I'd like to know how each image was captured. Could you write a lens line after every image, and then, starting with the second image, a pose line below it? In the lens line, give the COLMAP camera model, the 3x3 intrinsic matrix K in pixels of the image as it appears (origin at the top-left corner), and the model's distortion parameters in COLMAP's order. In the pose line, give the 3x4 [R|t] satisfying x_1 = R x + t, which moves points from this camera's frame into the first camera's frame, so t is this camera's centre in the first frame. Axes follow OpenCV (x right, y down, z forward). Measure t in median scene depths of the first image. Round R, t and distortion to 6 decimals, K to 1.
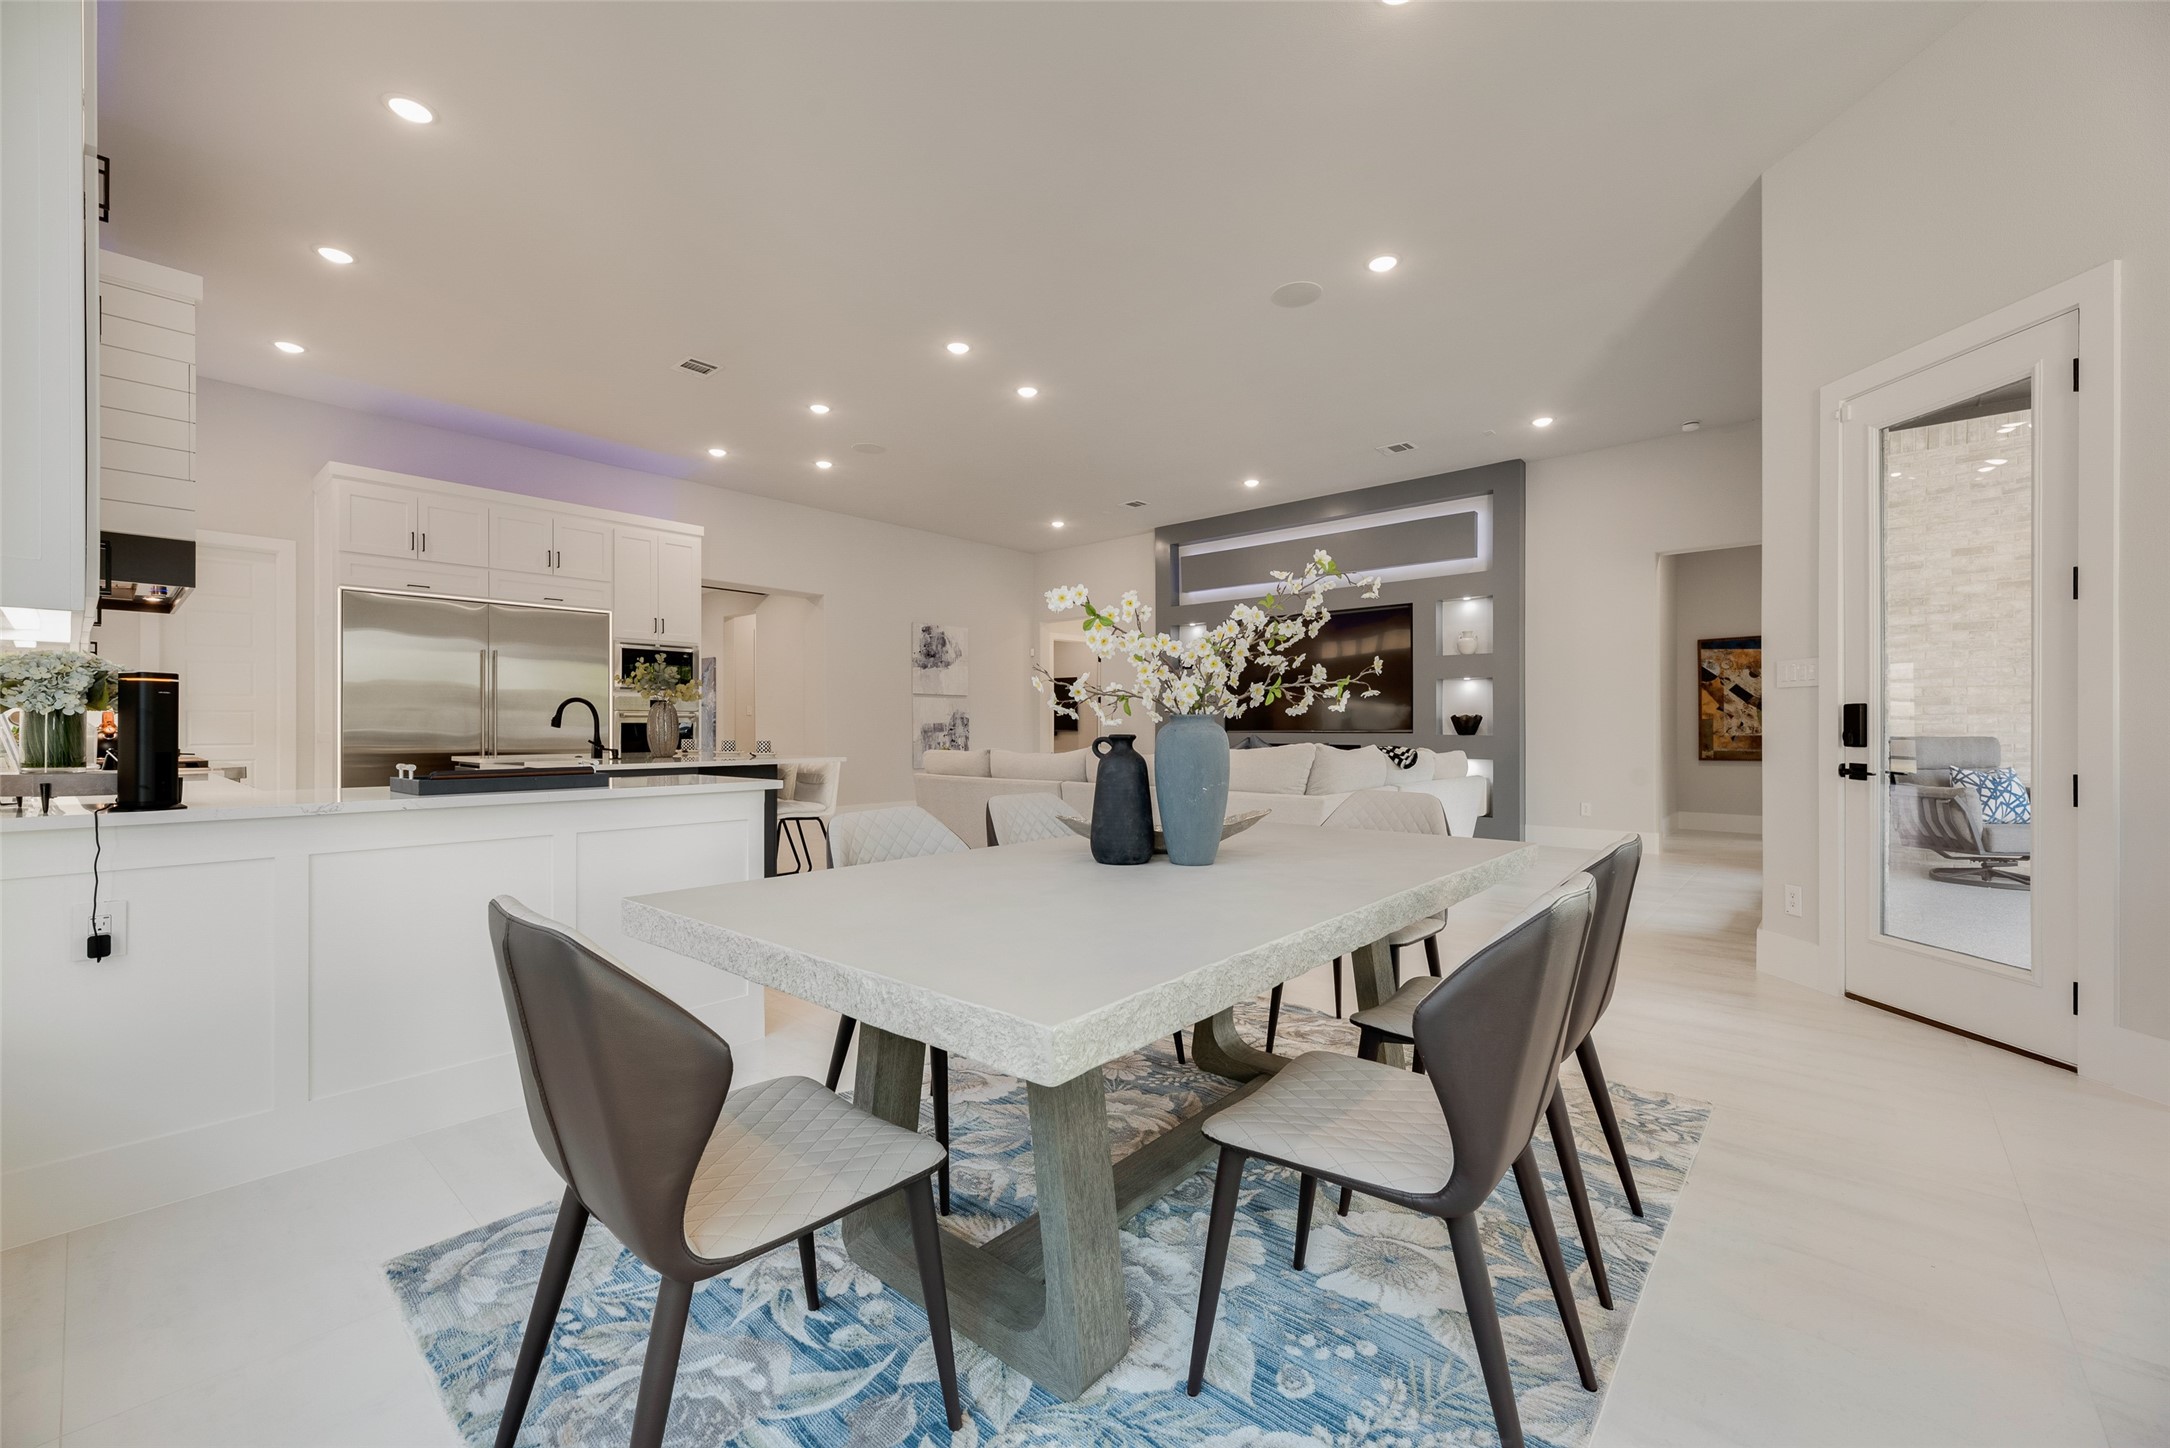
lens RADIAL K [[873.9, 0, 1087.0], [0, 873.9, 725.3], [0, 0, 1]] dist [0.004068, -0.000954]
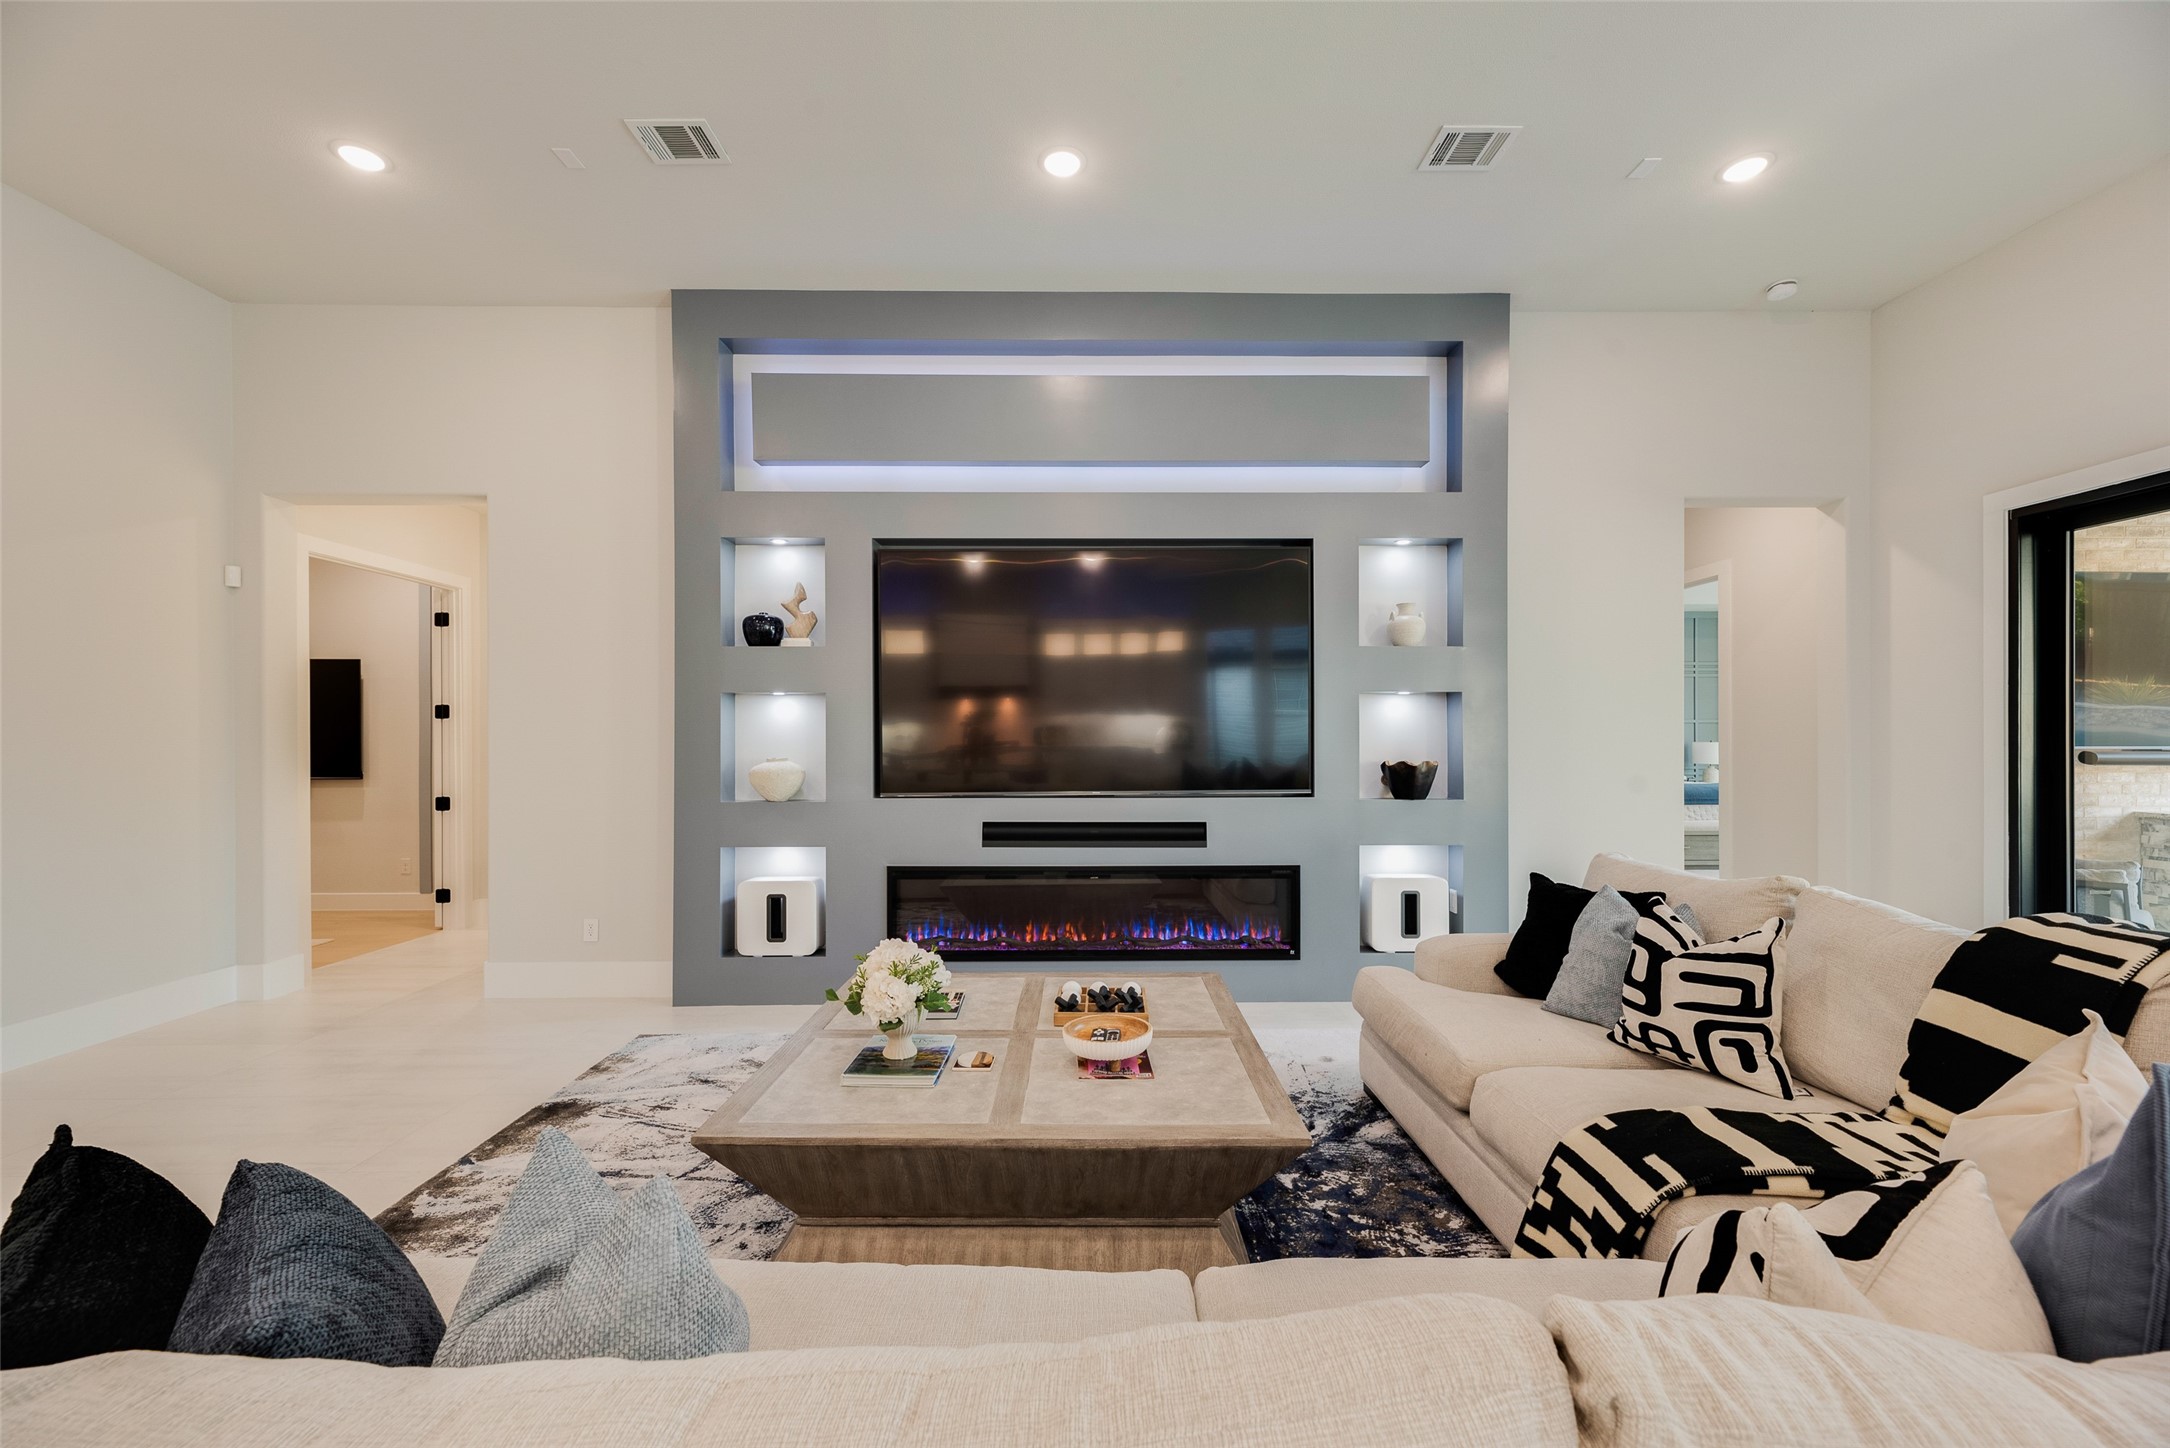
lens RADIAL K [[873.9, 0, 1082.9], [0, 873.9, 741.6], [0, 0, 1]] dist [0.004068, -0.000954]
pose [[0.742626, -0.002700, 0.669701, -0.063891], [-0.000512, 0.999989, 0.004600, -0.025019], [-0.669706, -0.003759, 0.742617, 0.714487]]
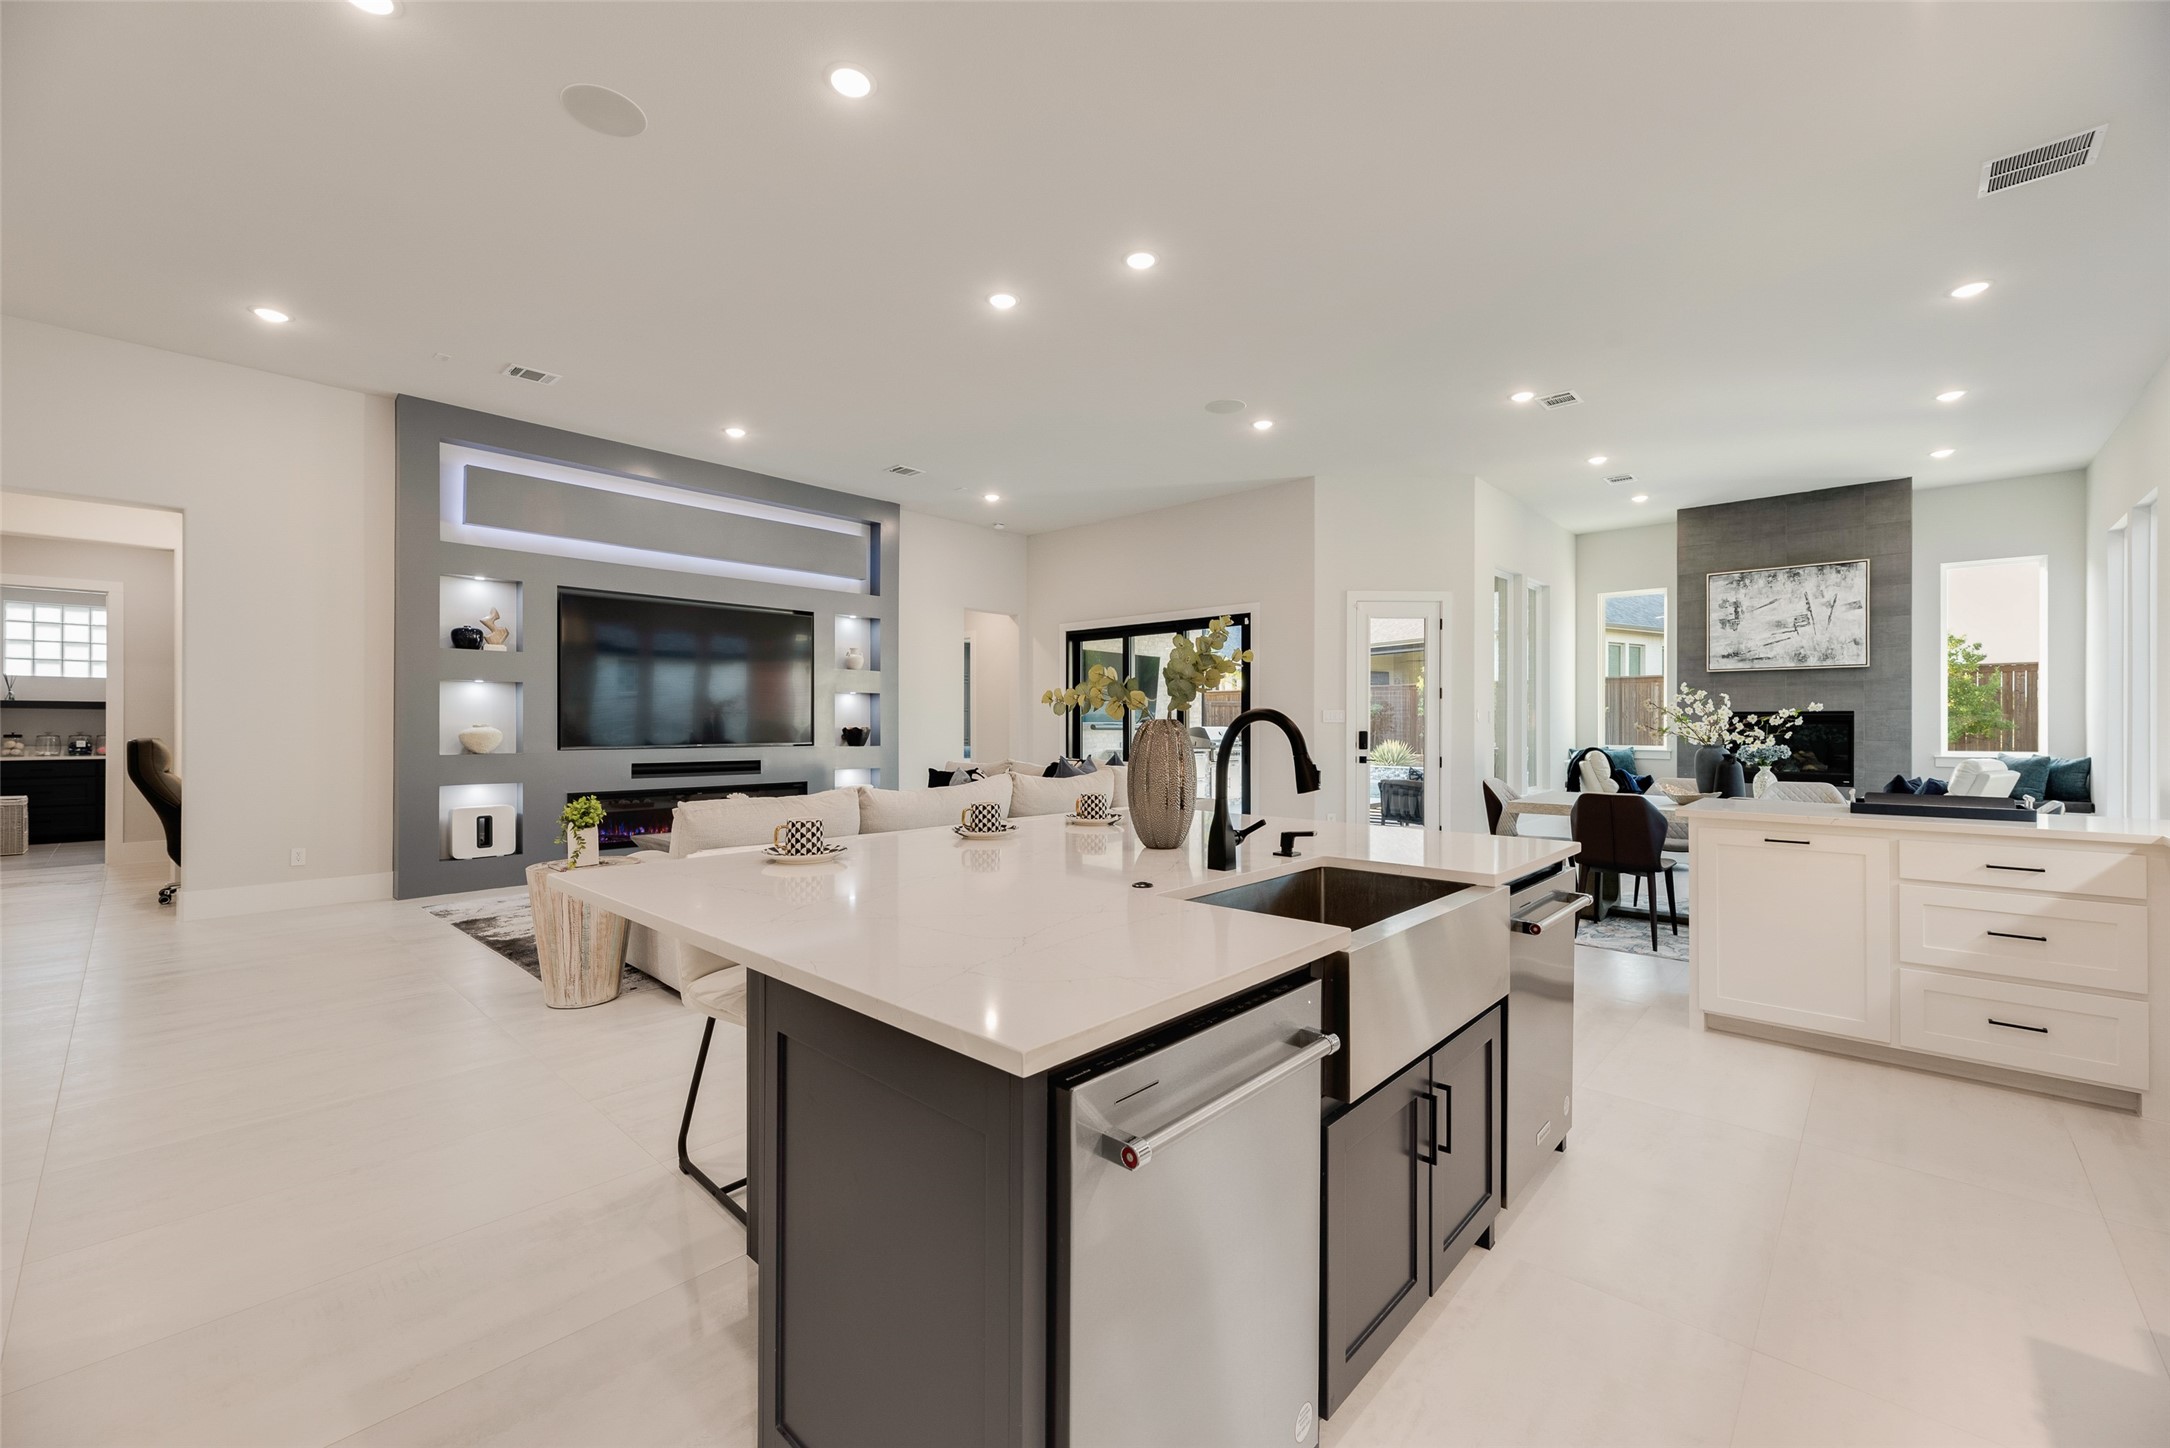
lens RADIAL K [[873.9, 0, 1091.1], [0, 873.9, 724.3], [0, 0, 1]] dist [0.004068, -0.000954]
pose [[0.027558, 0.001813, 0.999619, -0.595515], [-0.003738, 0.999992, -0.001710, -0.014118], [-0.999613, -0.003689, 0.027565, 0.663072]]
